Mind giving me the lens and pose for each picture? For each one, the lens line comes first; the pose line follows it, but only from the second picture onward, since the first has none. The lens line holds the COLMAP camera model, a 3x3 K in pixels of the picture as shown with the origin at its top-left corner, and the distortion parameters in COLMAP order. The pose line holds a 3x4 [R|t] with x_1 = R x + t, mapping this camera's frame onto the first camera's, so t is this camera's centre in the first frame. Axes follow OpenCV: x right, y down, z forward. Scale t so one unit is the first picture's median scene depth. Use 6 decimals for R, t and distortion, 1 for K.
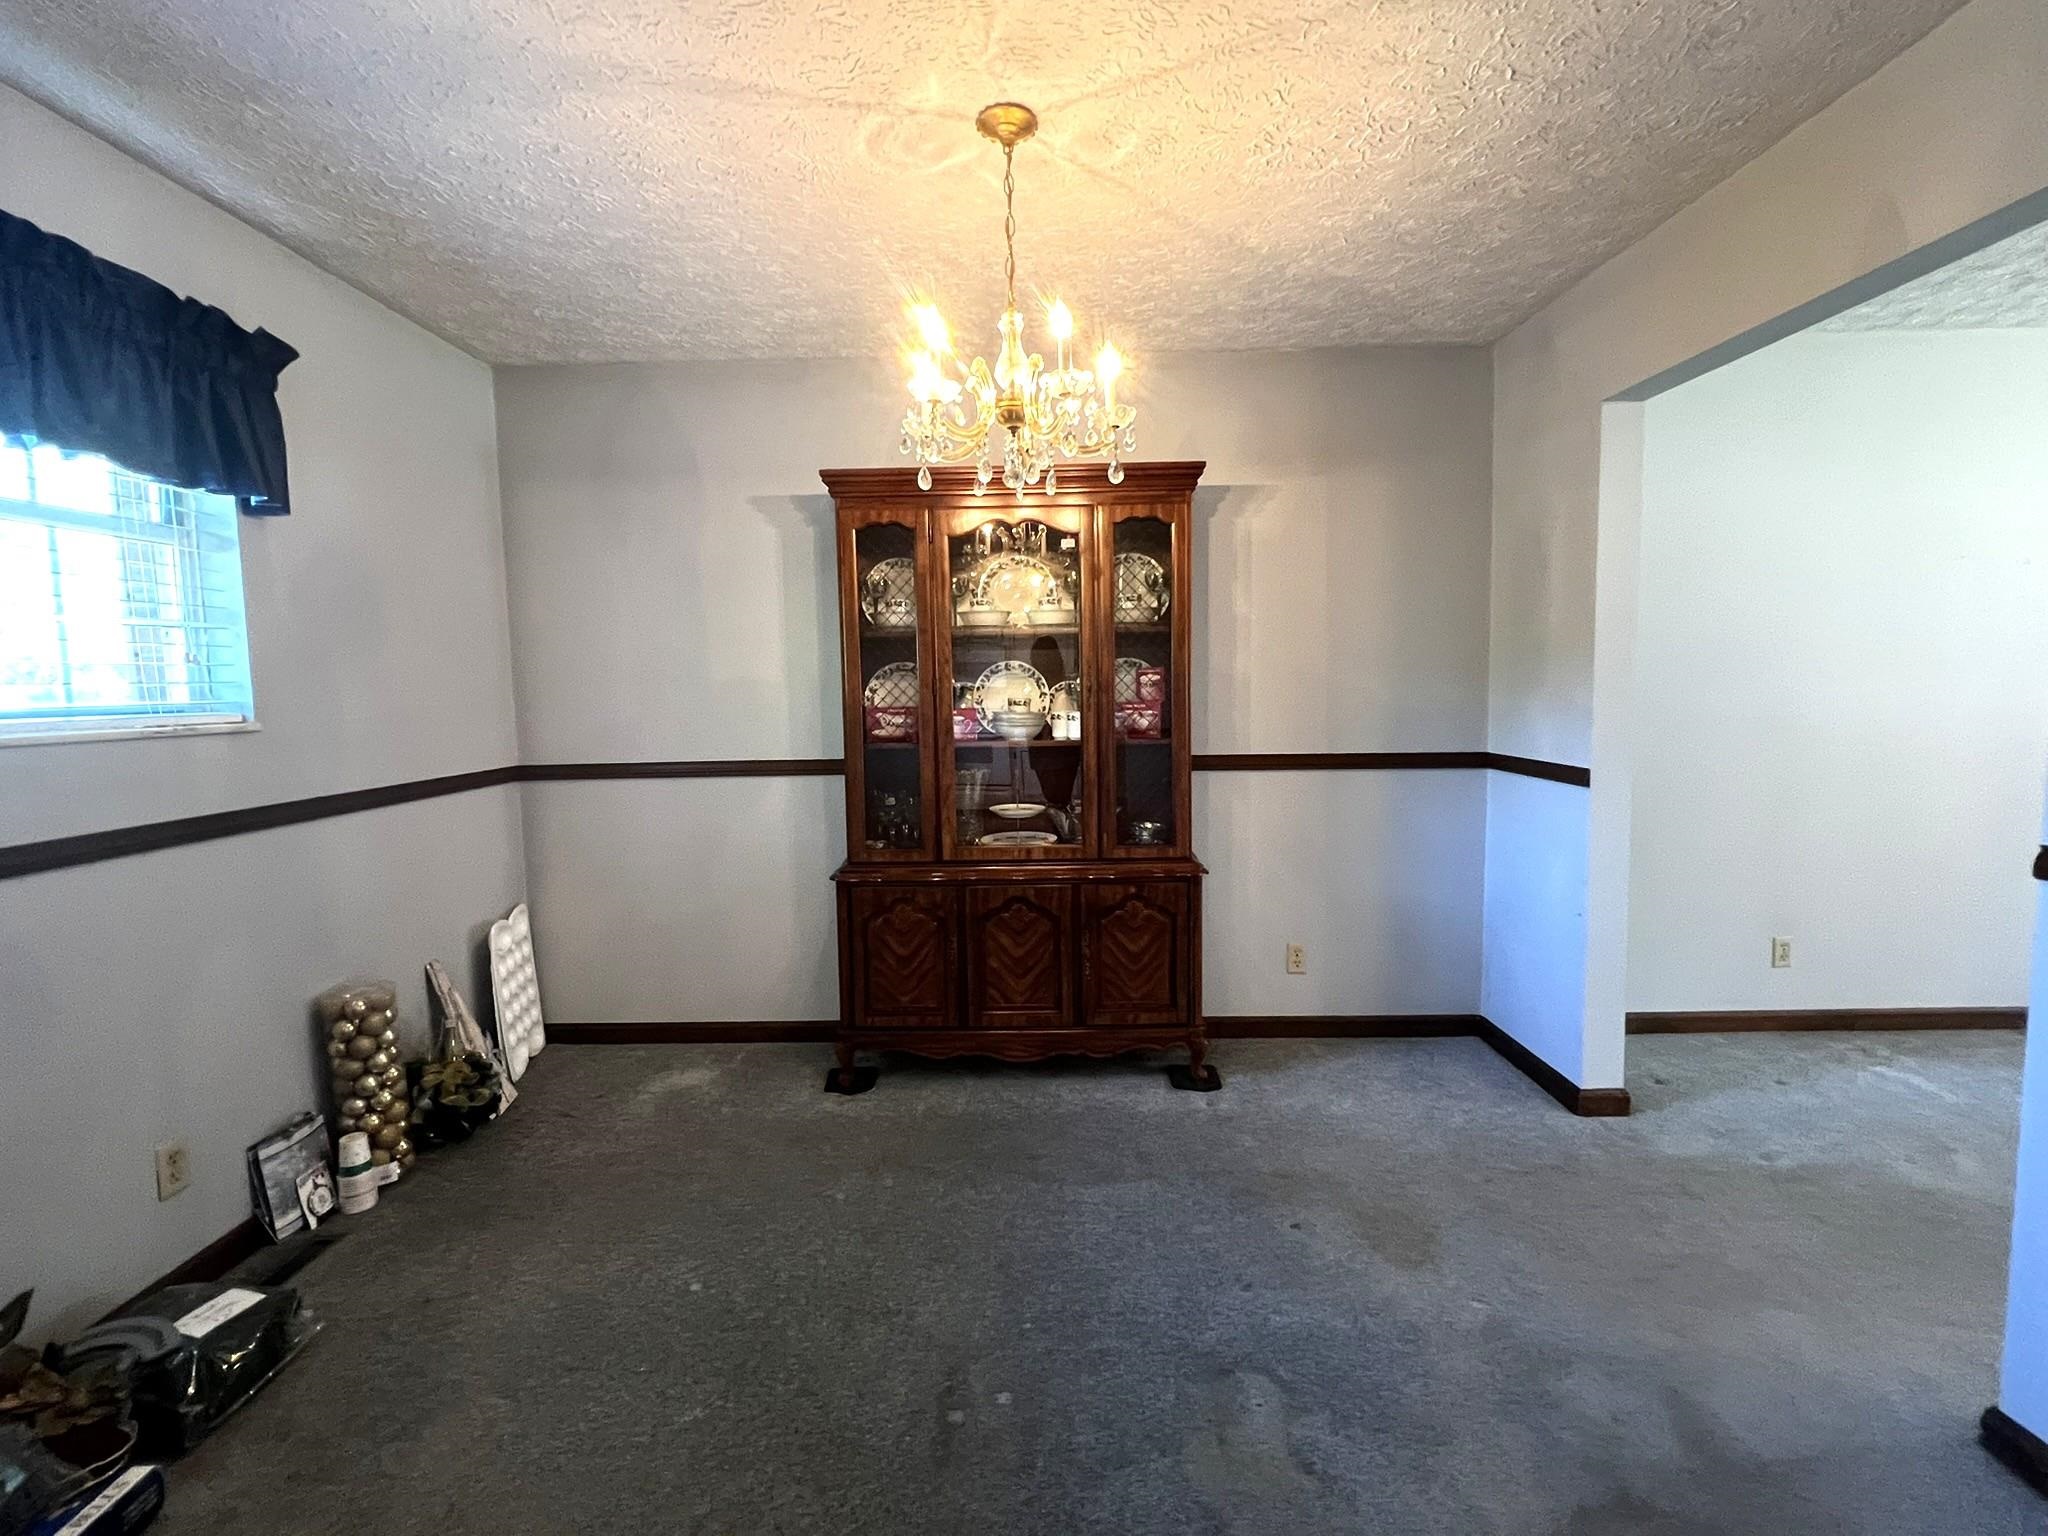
lens RADIAL K [[931.5, 0, 1026.4], [0, 931.5, 767.6], [0, 0, 1]] dist [-0.004659, 0.000511]
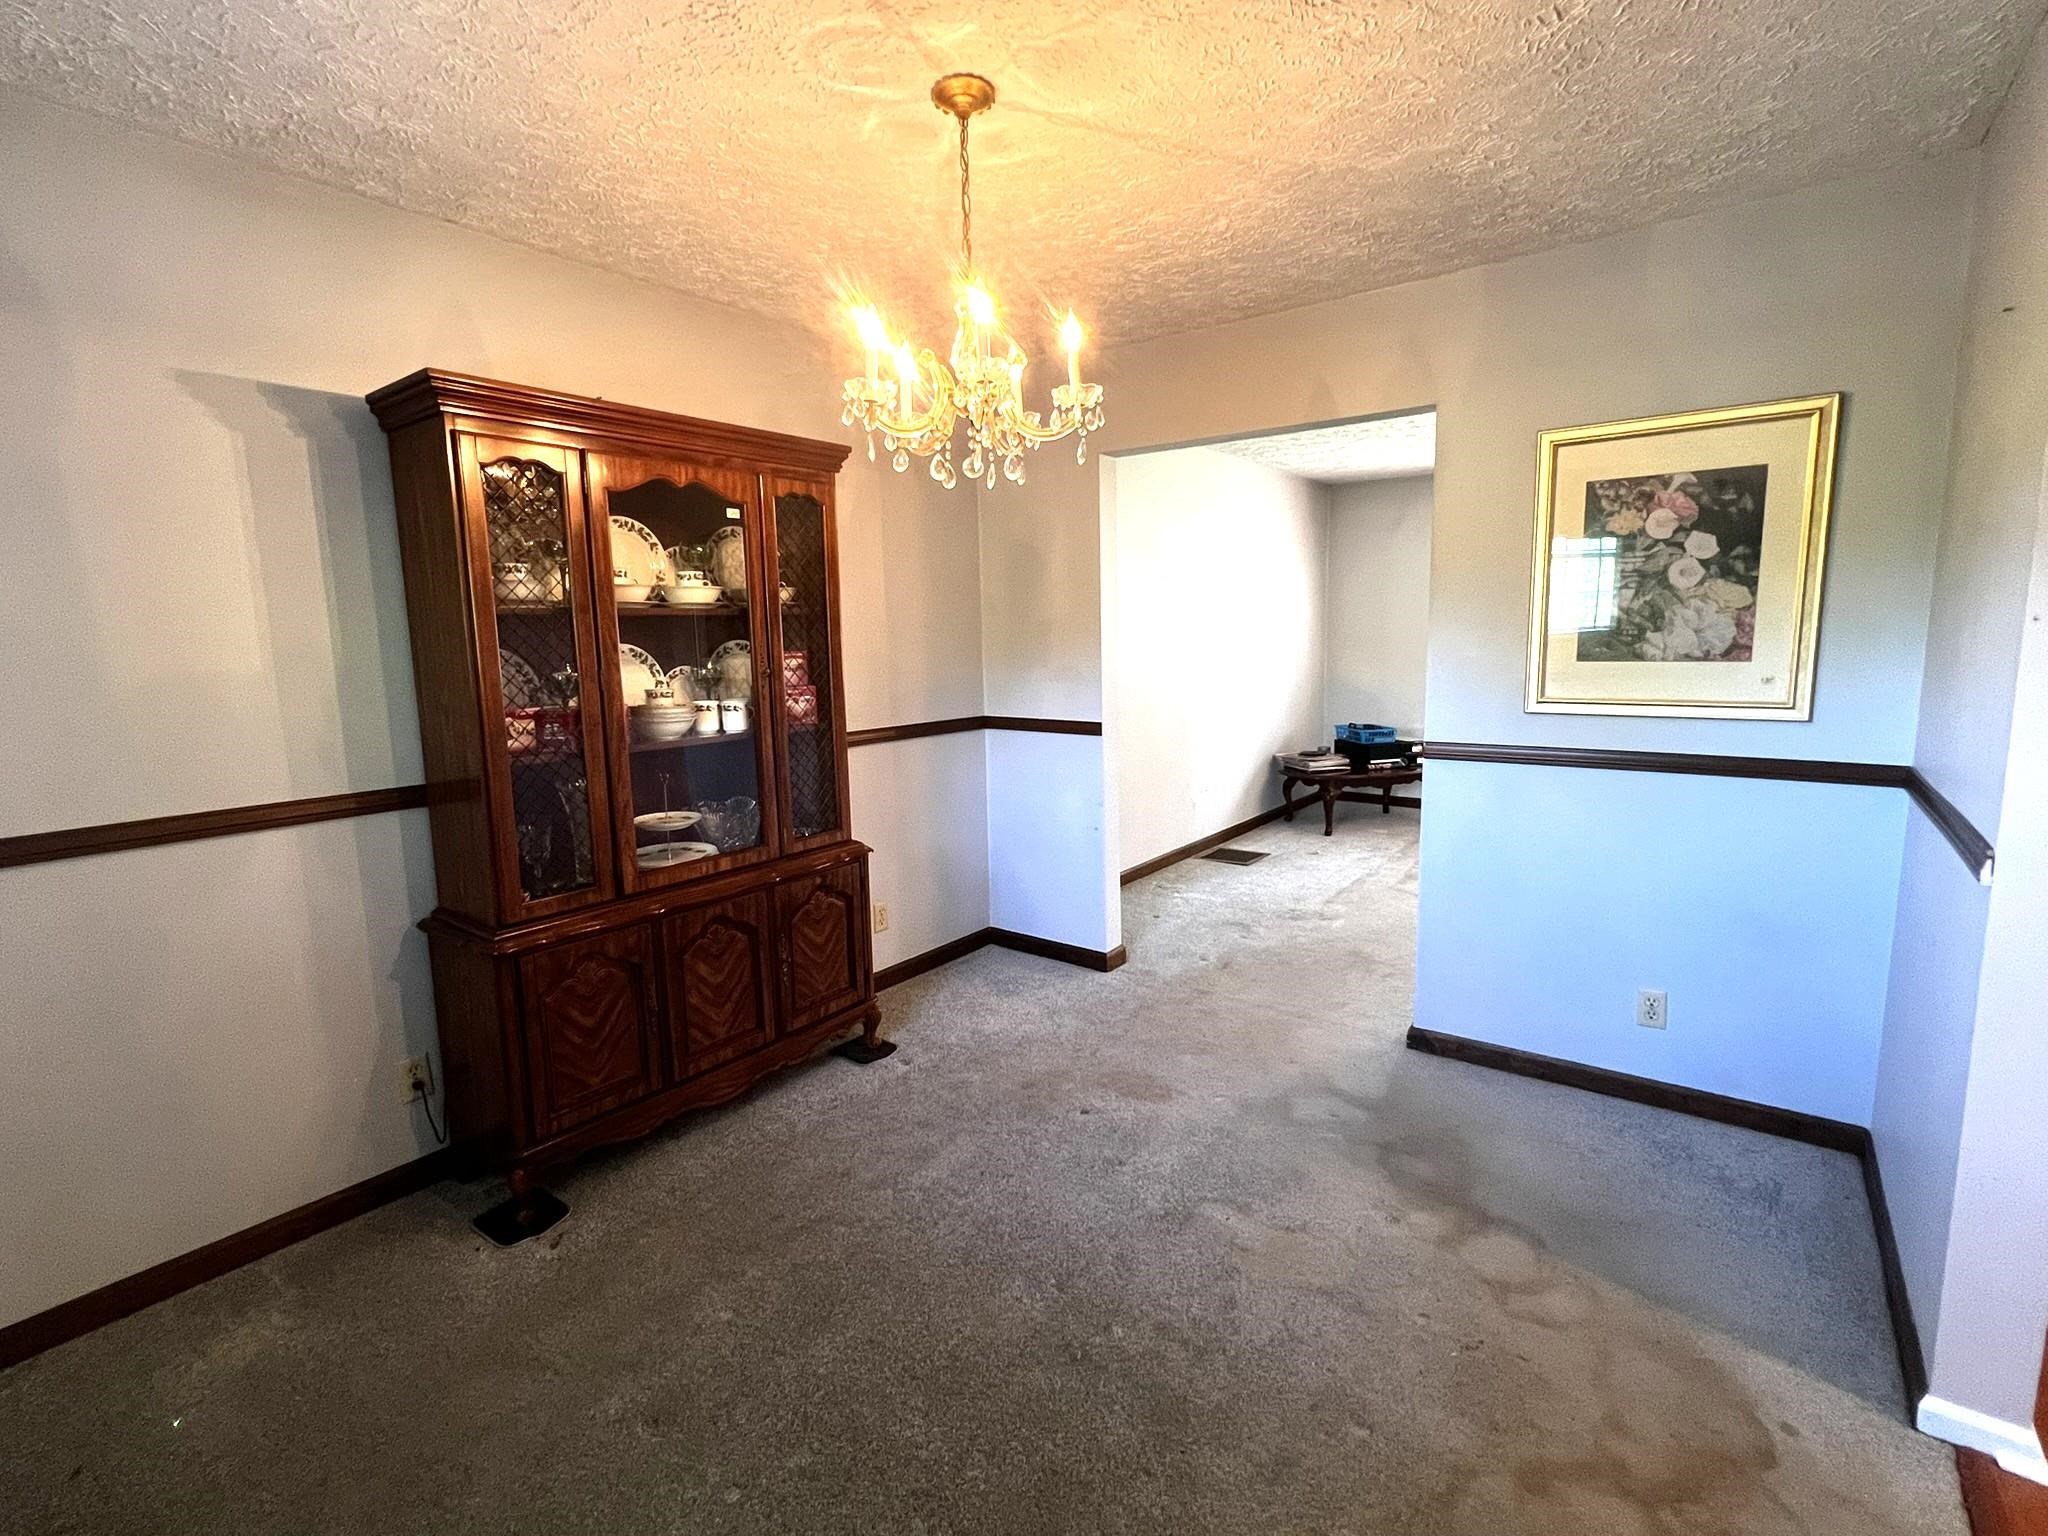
lens RADIAL K [[931.5, 0, 1024.5], [0, 931.5, 761.6], [0, 0, 1]] dist [-0.004659, 0.000511]
pose [[0.597506, -0.107027, 0.794690, -0.510933], [0.081470, 0.994027, 0.072619, -0.045206], [-0.797715, 0.021353, 0.602656, 0.236636]]
